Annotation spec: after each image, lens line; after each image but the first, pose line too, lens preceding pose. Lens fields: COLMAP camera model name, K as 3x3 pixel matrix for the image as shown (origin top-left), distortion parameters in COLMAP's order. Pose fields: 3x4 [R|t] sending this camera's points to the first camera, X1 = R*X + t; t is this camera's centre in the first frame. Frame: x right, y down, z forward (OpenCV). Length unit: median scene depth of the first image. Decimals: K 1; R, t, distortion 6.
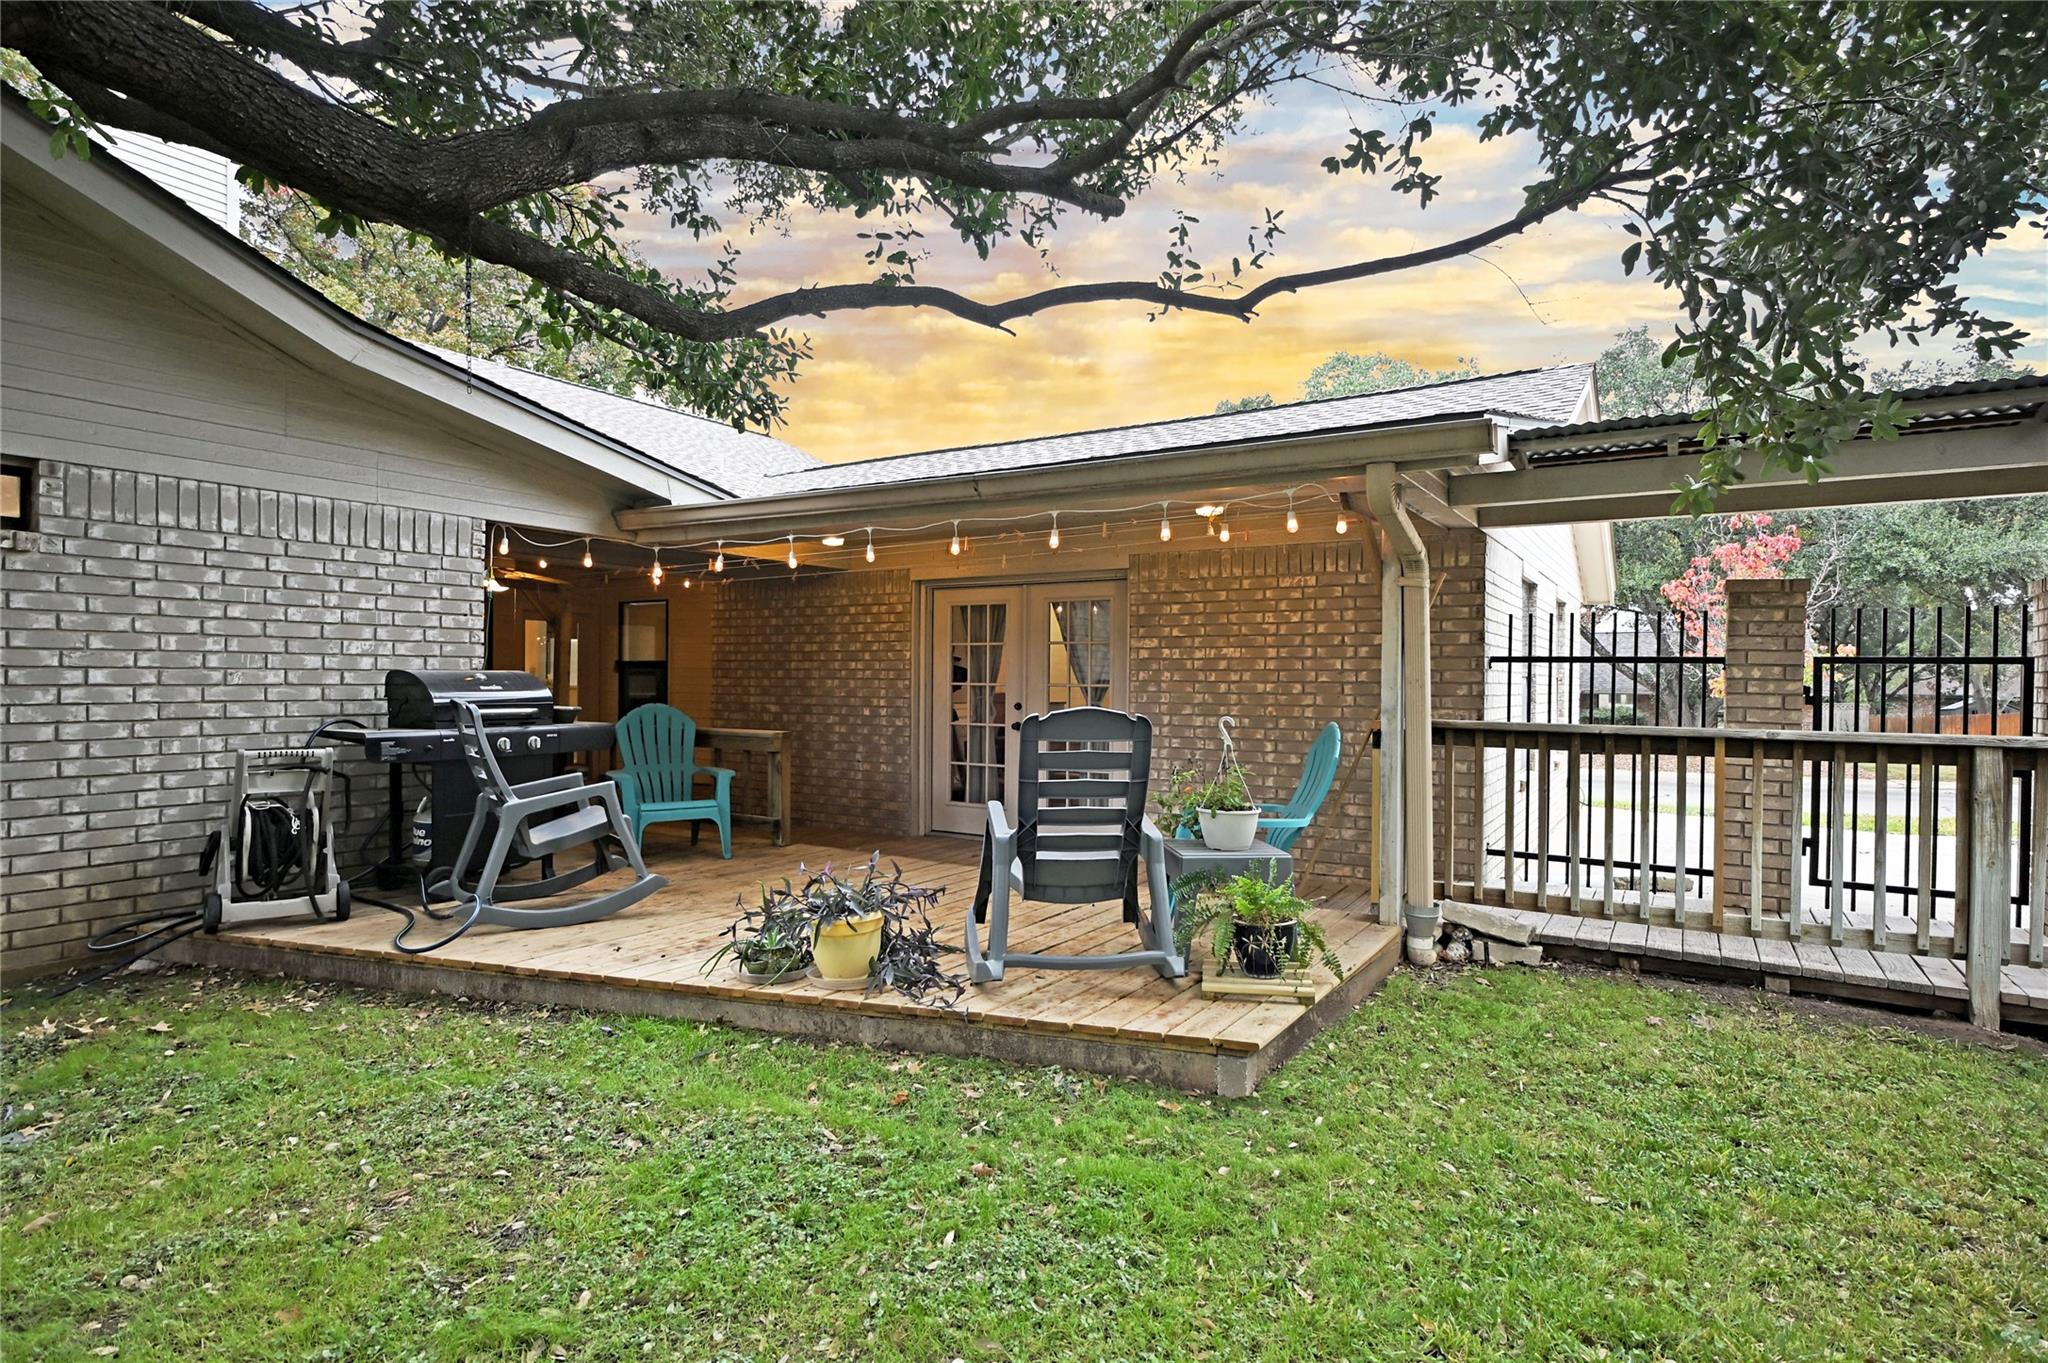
lens RADIAL K [[1051.9, 0, 1024.0], [0, 1051.9, 681.5], [0, 0, 1]] dist [0.001907, 0.000046]
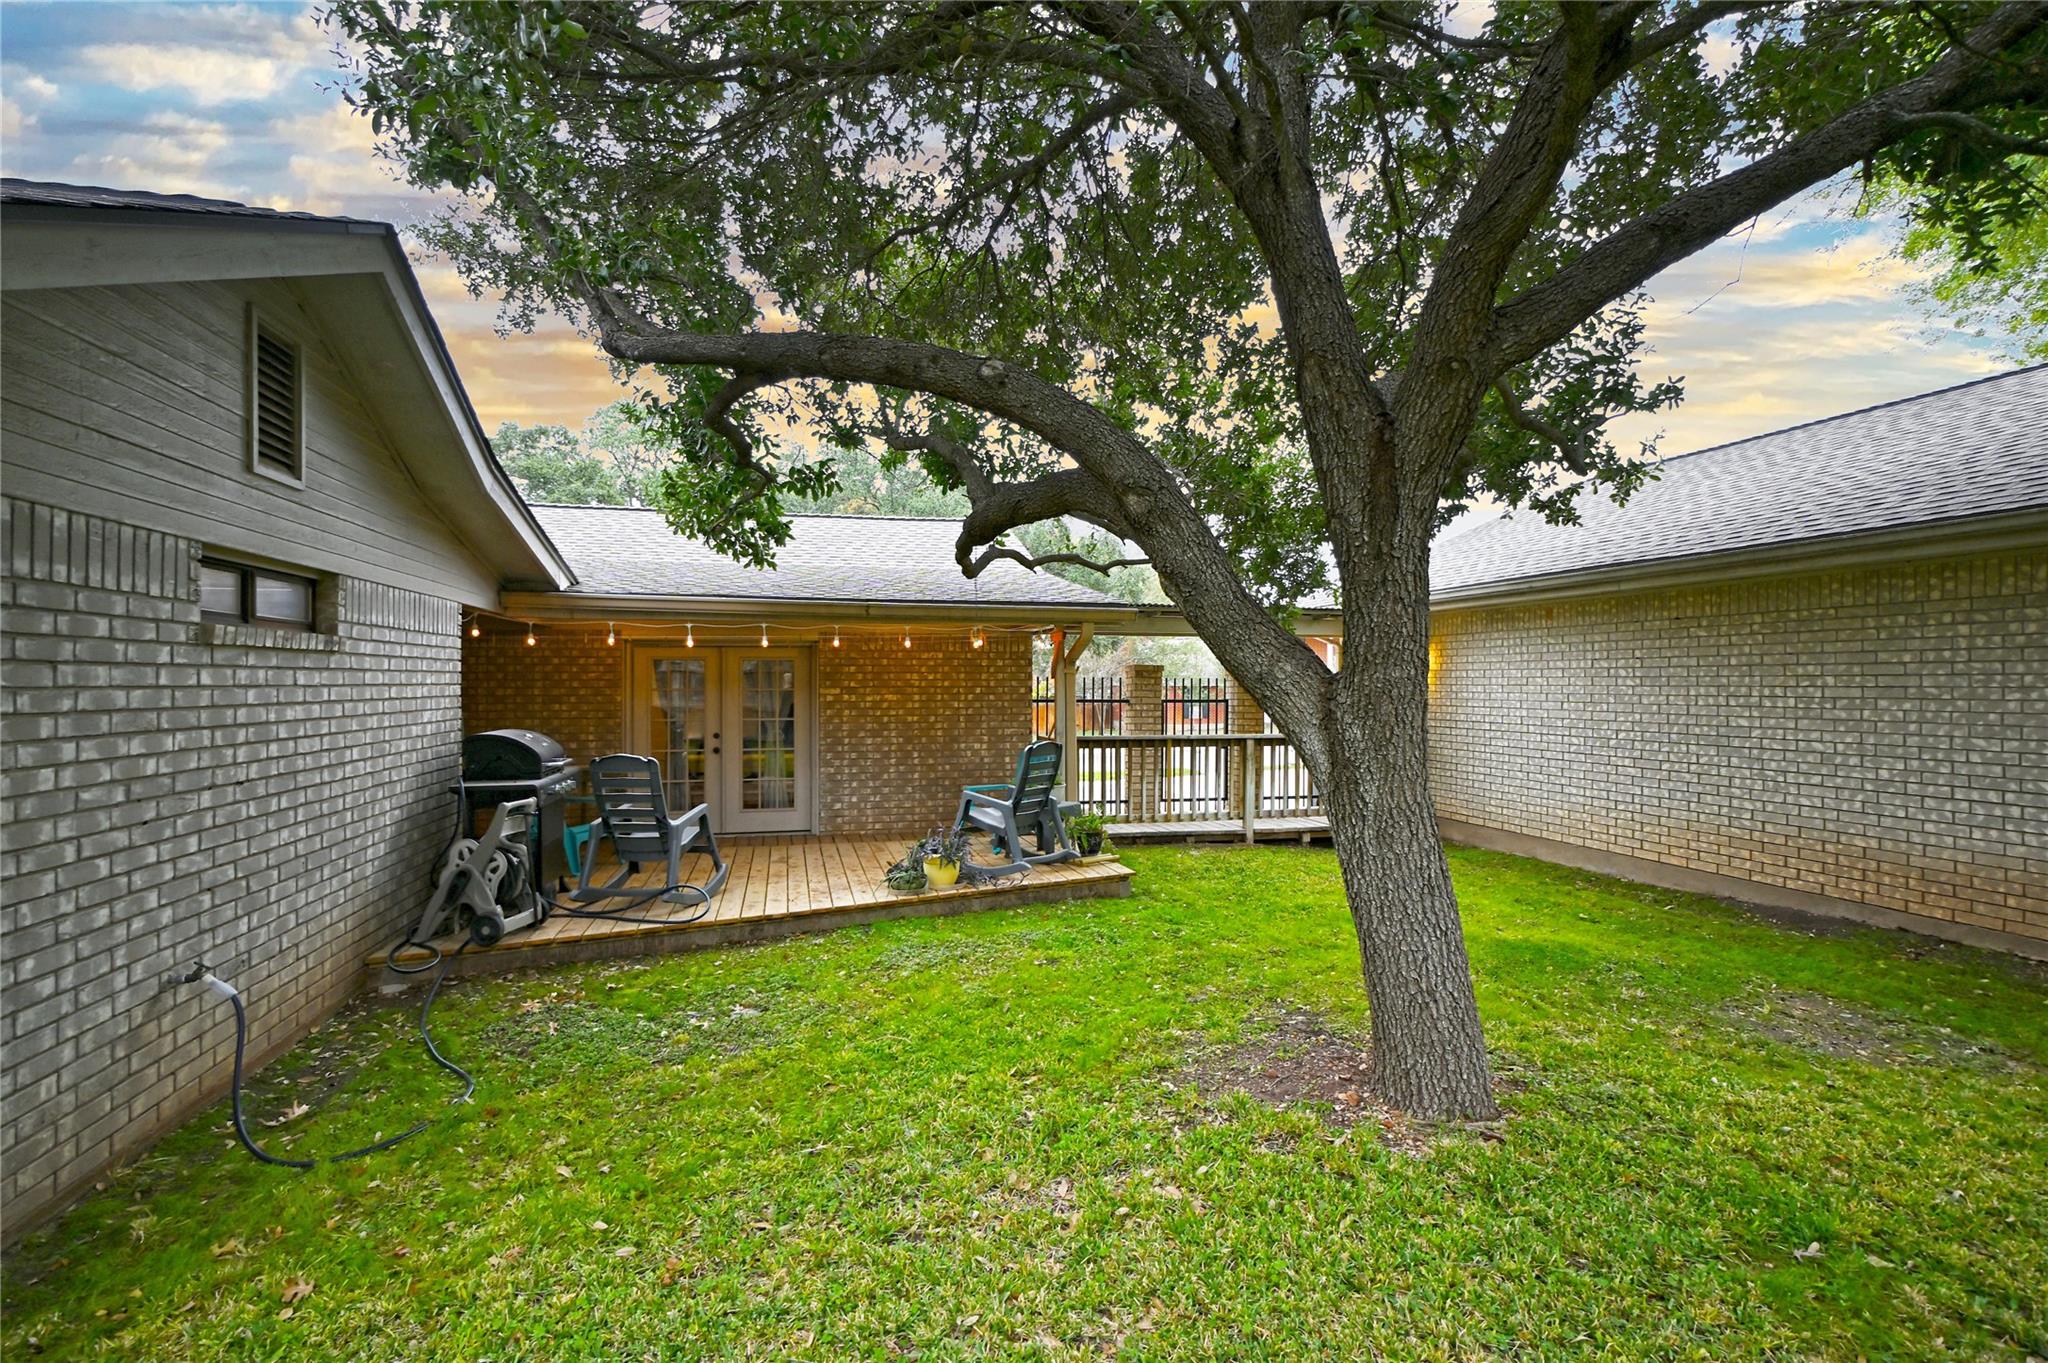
lens RADIAL K [[992.9, 0, 1024.0], [0, 992.9, 681.5], [0, 0, 1]] dist [0.002432, 0.000114]
pose [[0.704096, -0.007199, 0.710069, -0.958977], [0.007107, 0.999970, 0.003091, -0.071616], [-0.710069, 0.002870, 0.704126, -0.281467]]
